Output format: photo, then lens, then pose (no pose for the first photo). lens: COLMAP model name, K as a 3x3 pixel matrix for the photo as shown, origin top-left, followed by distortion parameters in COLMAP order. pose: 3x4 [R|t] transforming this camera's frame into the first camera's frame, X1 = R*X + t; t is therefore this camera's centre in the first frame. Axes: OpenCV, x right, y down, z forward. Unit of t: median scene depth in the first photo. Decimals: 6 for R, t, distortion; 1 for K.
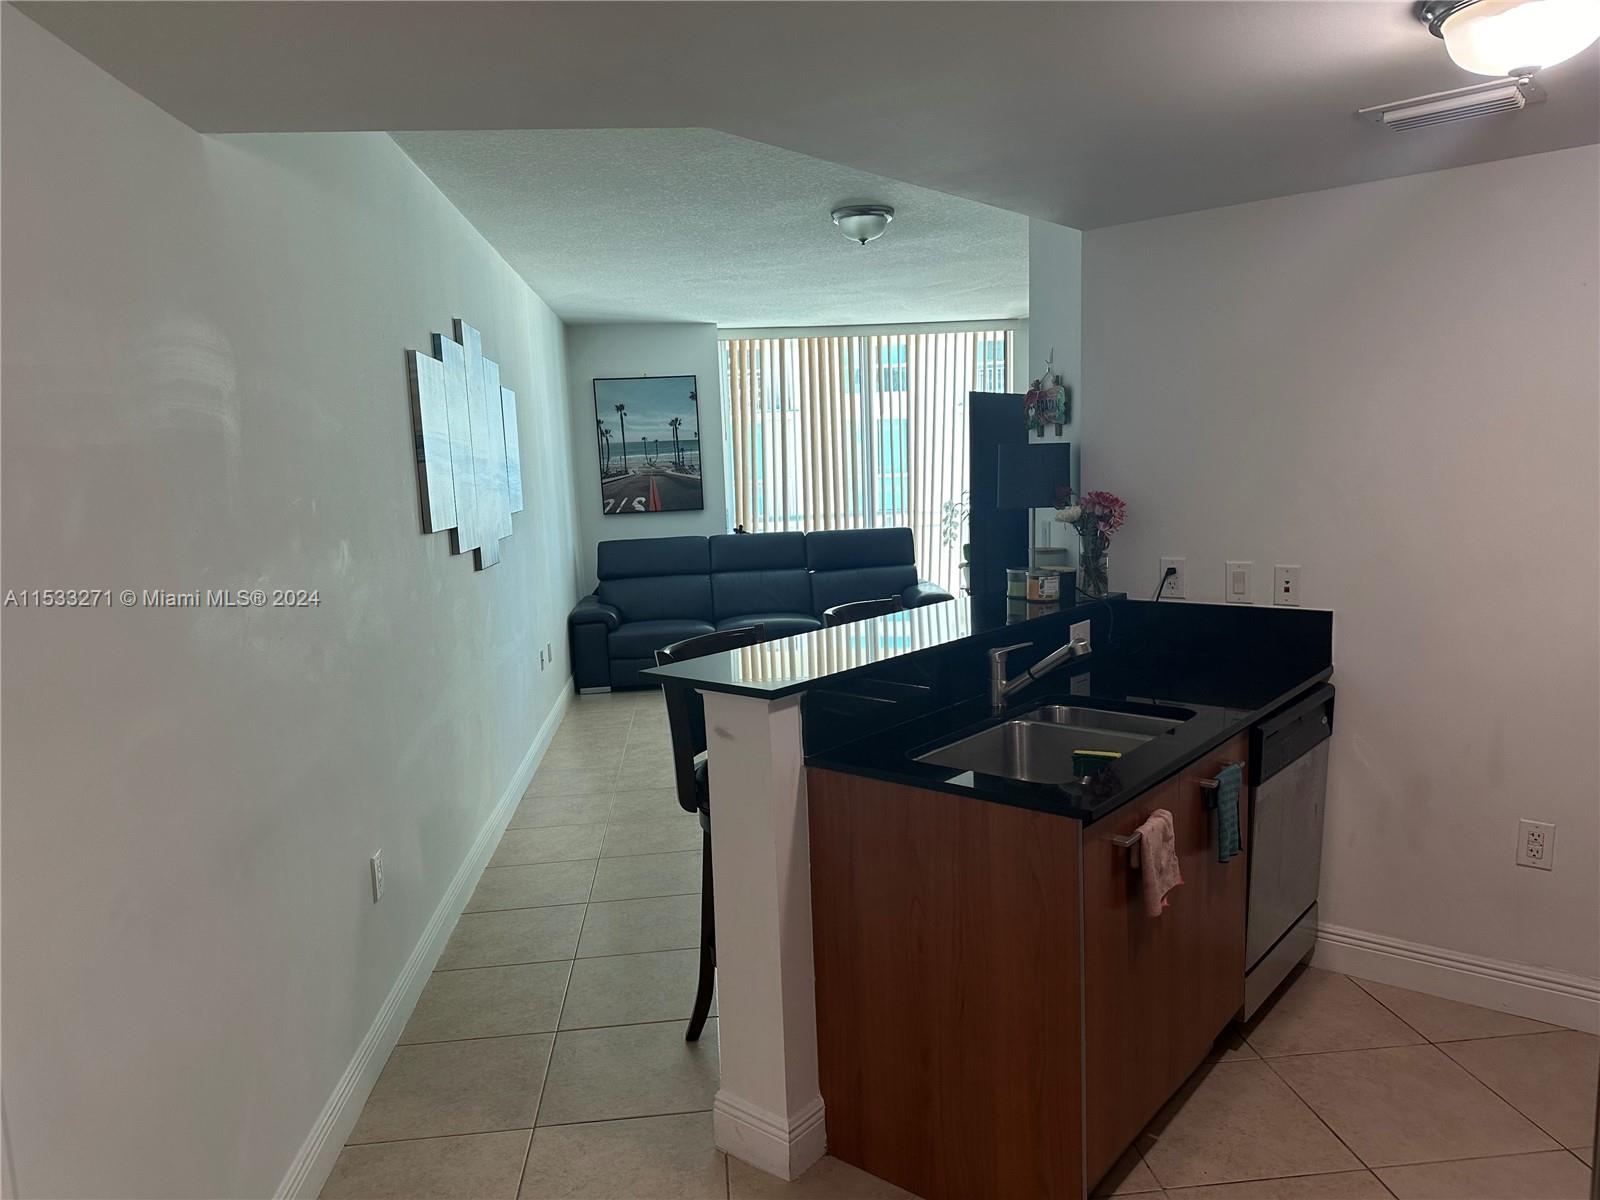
lens RADIAL K [[1124.6, 0, 798.3], [0, 1124.6, 610.7], [0, 0, 1]] dist [0.109860, -0.158261]
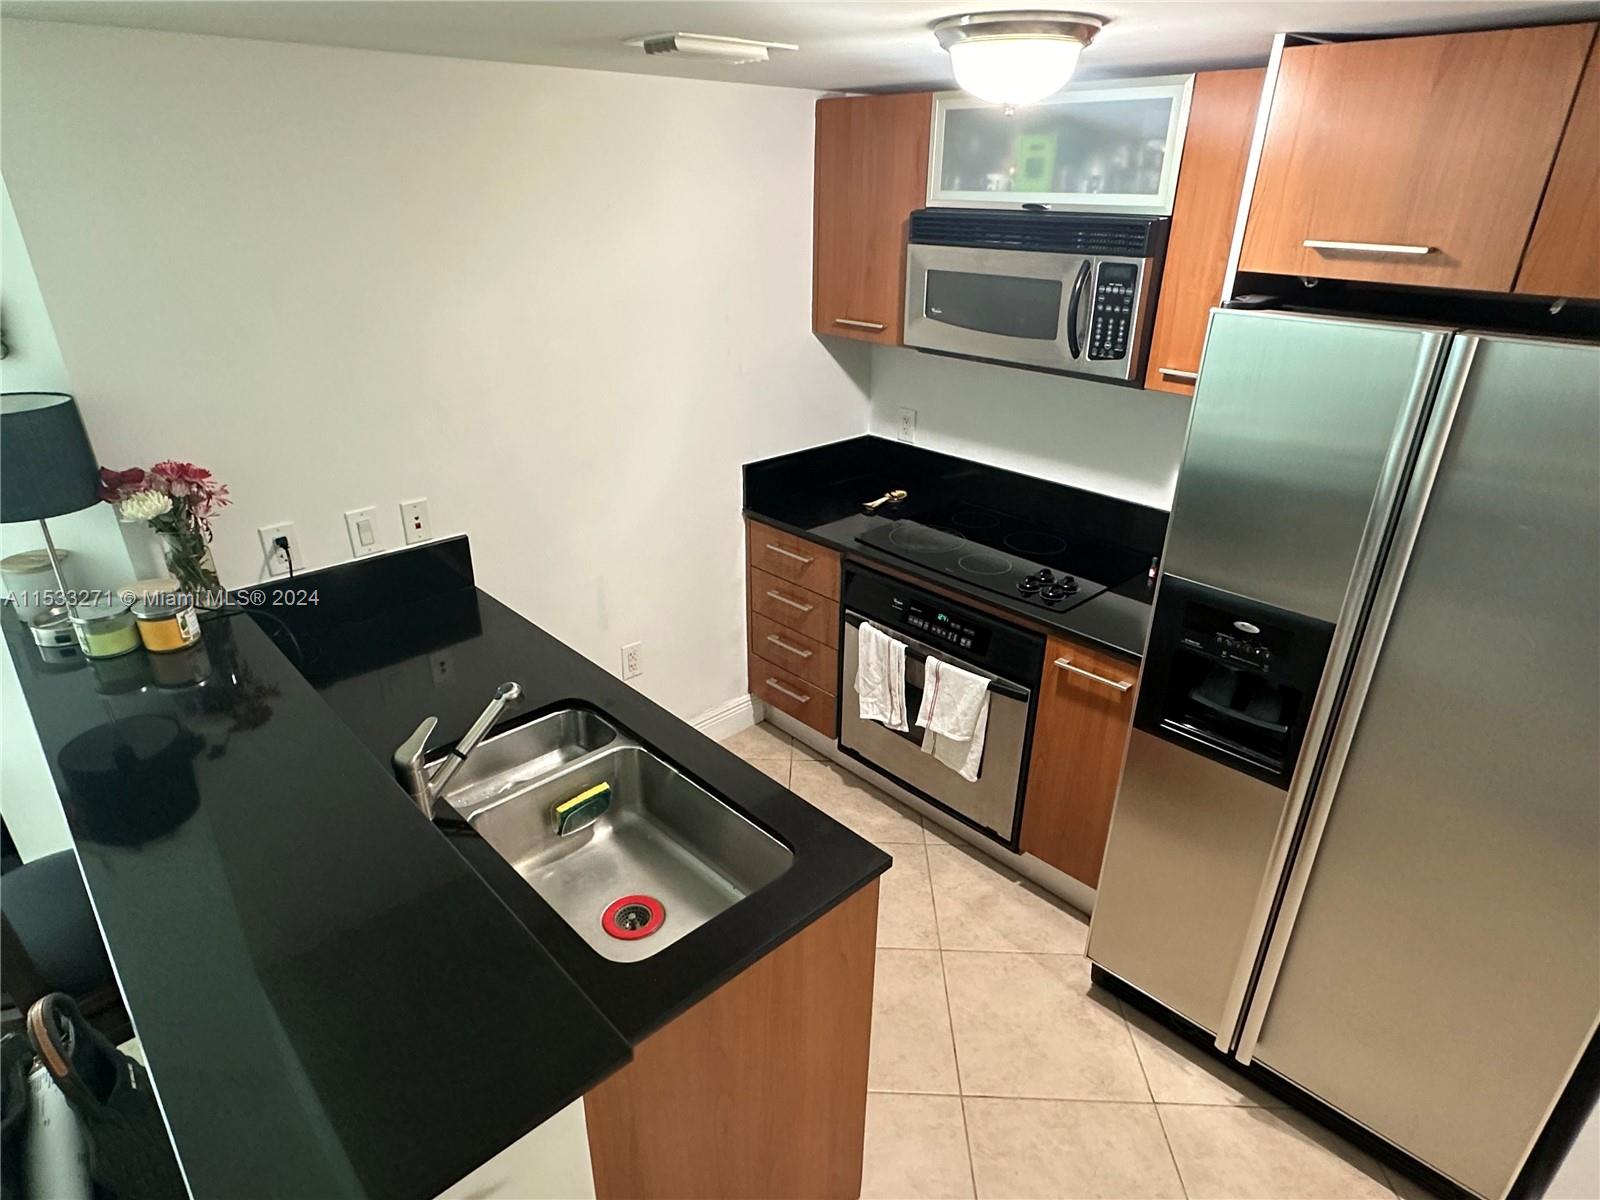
lens RADIAL K [[917.9, 0, 794.9], [0, 917.9, 609.7], [0, 0, 1]] dist [0.000908, -0.000030]
pose [[0.126372, -0.389452, 0.912336, -0.199163], [0.118963, 0.919022, 0.375828, -0.166083], [-0.984824, 0.061040, 0.162469, 0.485402]]
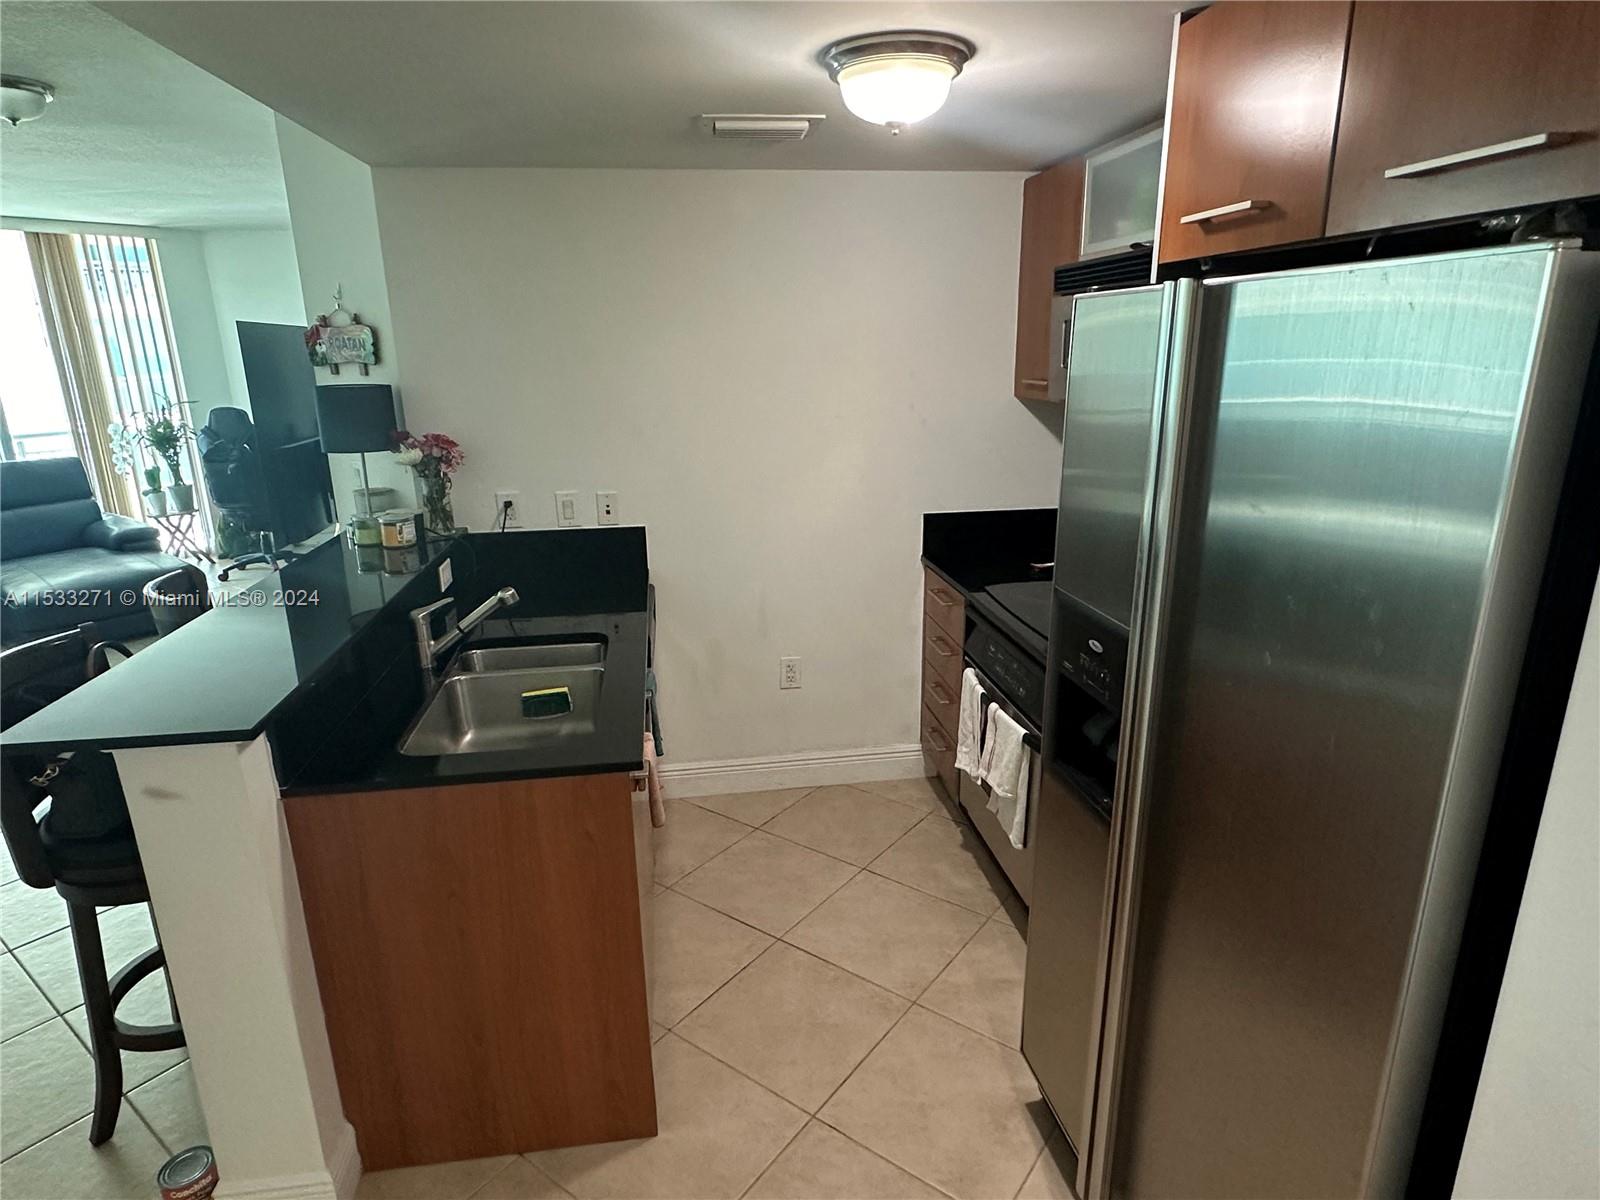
lens RADIAL K [[916.9, 0, 797.0], [0, 916.9, 604.6], [0, 0, 1]] dist [0.001727, -0.000104]
pose [[0.672205, -0.181080, 0.717879, -0.126907], [0.090183, 0.982435, 0.163368, -0.052360], [-0.734852, -0.045076, 0.676728, 0.159618]]
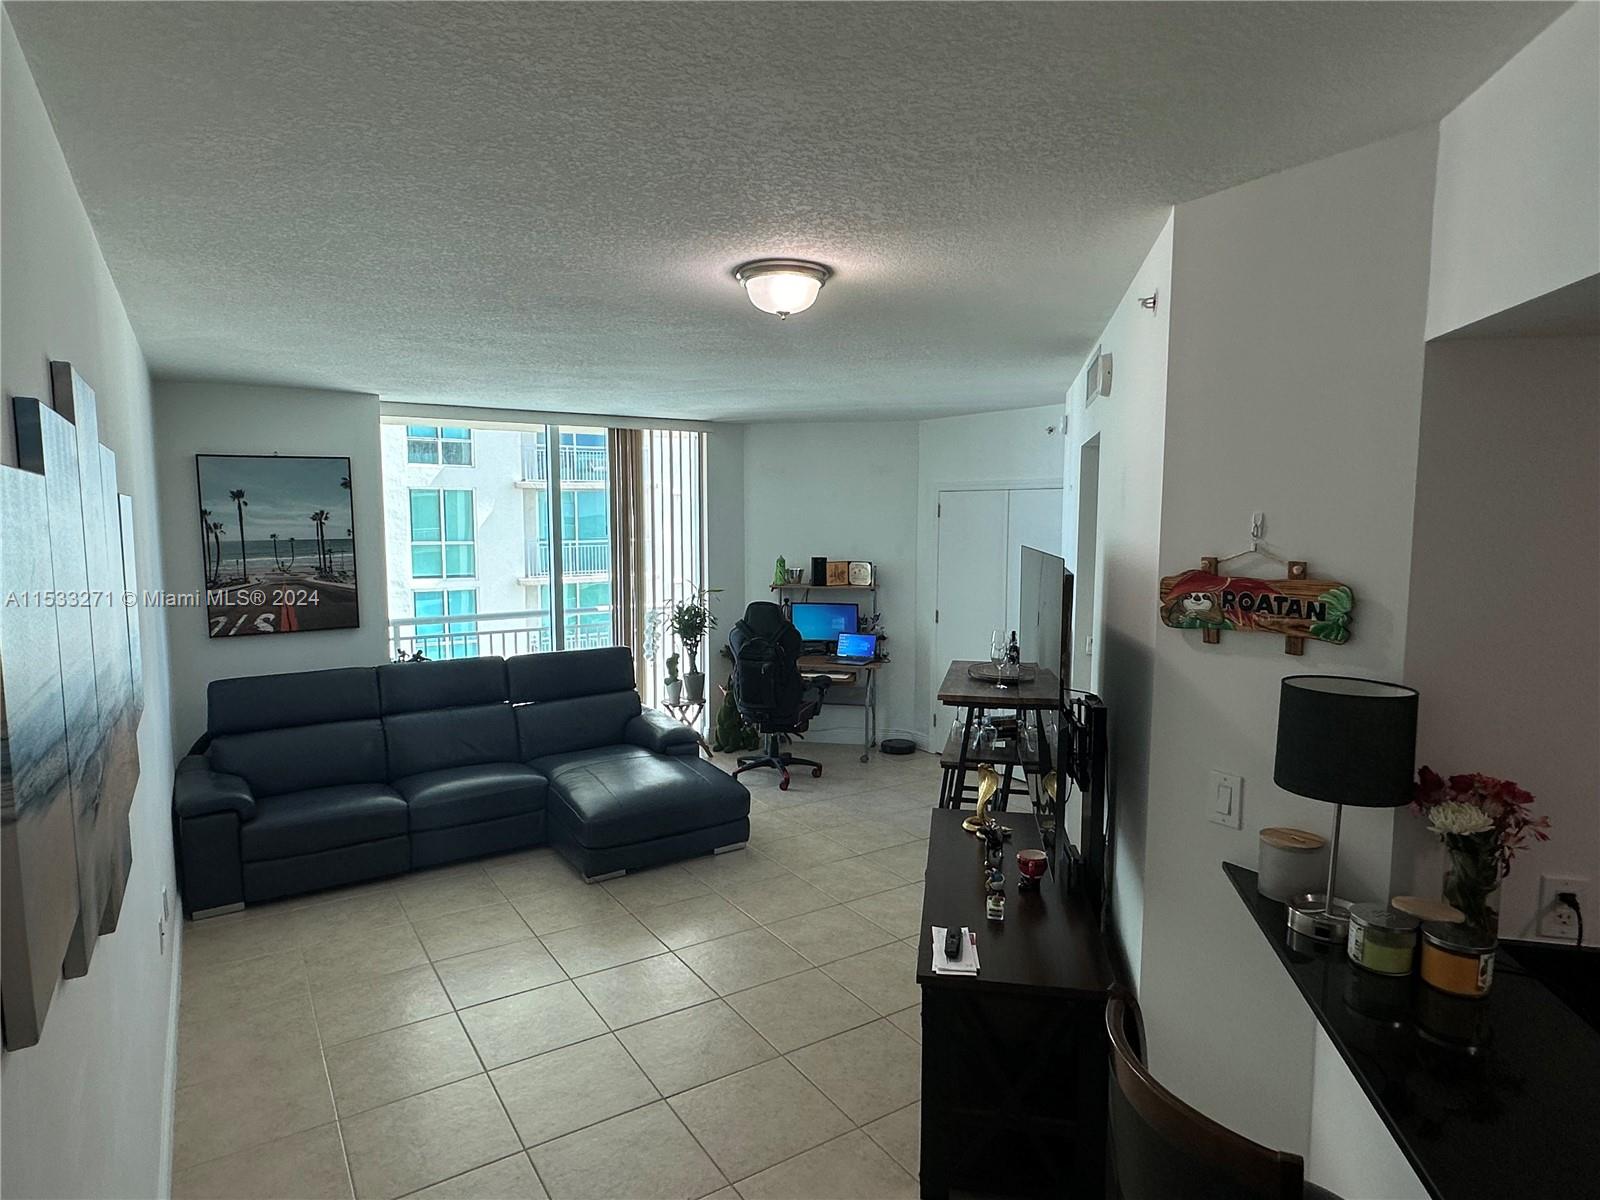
lens RADIAL K [[916.9, 0, 797.0], [0, 916.9, 604.6], [0, 0, 1]] dist [0.001727, -0.000104]
pose [[0.884747, -0.007486, 0.466012, -0.247257], [0.026582, 0.999054, -0.034418, -0.167593], [-0.465314, 0.042839, 0.884109, 0.657891]]
